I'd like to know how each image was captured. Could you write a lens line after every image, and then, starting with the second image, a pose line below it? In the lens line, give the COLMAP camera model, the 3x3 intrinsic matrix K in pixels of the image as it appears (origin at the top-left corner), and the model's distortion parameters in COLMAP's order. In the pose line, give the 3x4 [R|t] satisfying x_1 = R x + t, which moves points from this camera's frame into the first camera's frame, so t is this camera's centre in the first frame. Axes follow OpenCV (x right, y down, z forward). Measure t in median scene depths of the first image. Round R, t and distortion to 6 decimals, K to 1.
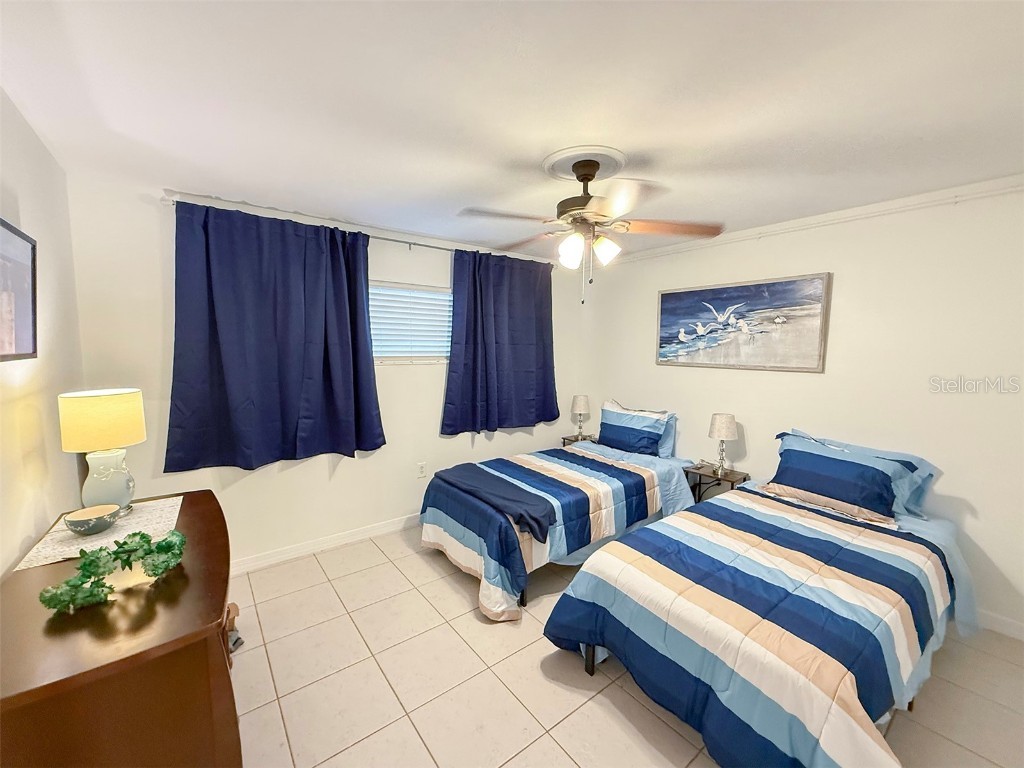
lens RADIAL K [[409.8, 0, 518.0], [0, 409.8, 384.0], [0, 0, 1]] dist [0.000416, -0.000081]
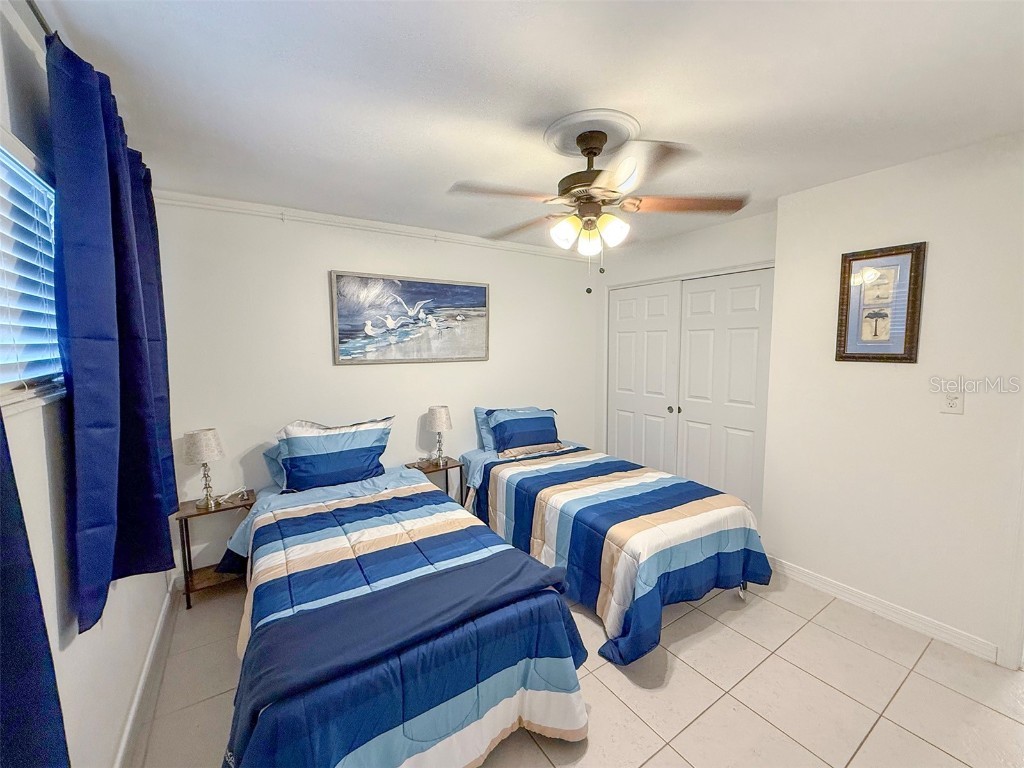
lens RADIAL K [[409.8, 0, 516.4], [0, 409.8, 381.2], [0, 0, 1]] dist [0.000416, -0.000081]
pose [[0.086355, -0.105735, 0.990638, -0.484167], [0.097999, 0.990431, 0.097170, -0.068833], [-0.991433, 0.088691, 0.095891, 0.683580]]
